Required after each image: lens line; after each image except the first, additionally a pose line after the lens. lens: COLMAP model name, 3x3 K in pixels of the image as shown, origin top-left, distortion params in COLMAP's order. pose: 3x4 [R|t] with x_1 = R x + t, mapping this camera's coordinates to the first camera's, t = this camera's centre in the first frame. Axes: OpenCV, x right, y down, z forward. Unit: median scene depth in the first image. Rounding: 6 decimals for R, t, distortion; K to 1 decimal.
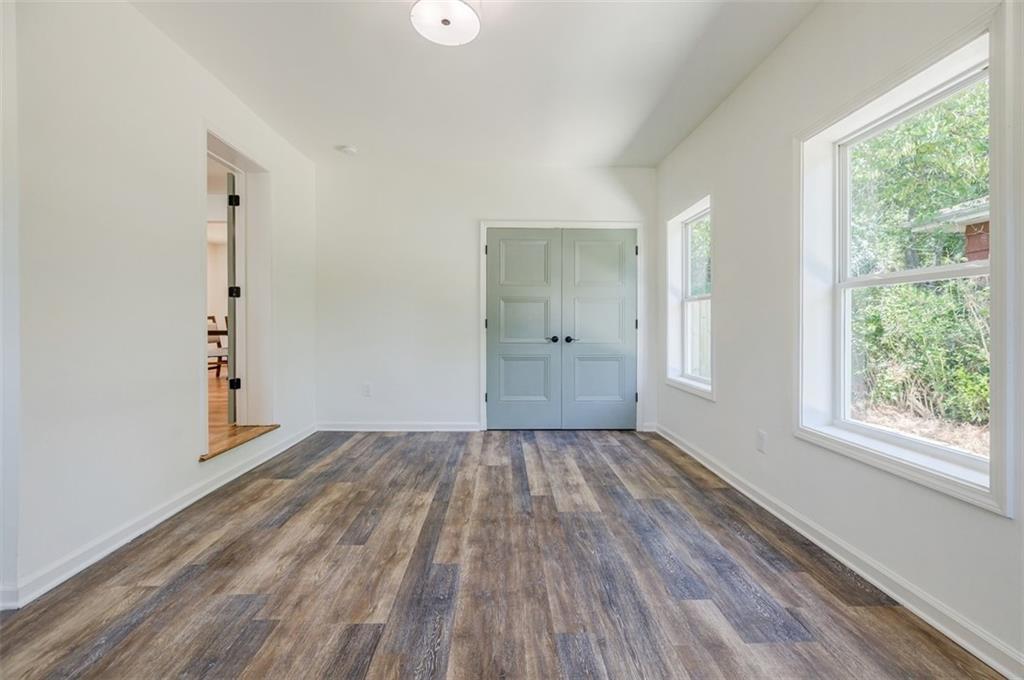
lens RADIAL K [[437.7, 0, 490.2], [0, 437.7, 326.5], [0, 0, 1]] dist [0.000254, 0.000502]
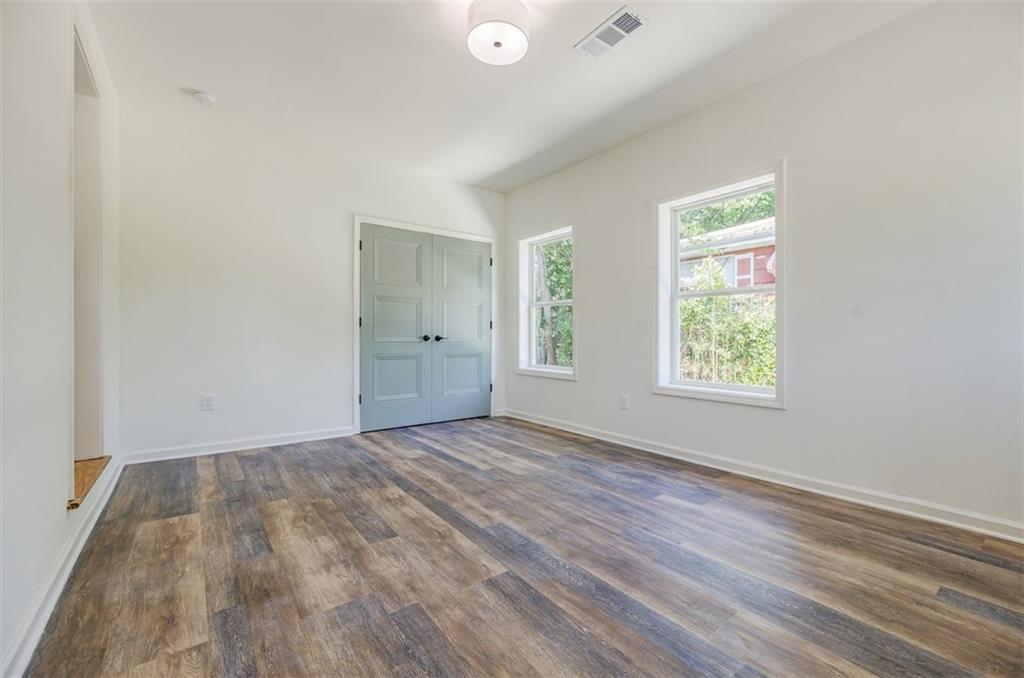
lens RADIAL K [[443.9, 0, 507.4], [0, 443.9, 332.8], [0, 0, 1]] dist [0.002509, -0.000944]
pose [[0.800481, 0.005850, 0.599330, -0.628957], [0.001647, 0.999927, -0.011960, 0.055705], [-0.599356, 0.010561, 0.800413, 0.056342]]
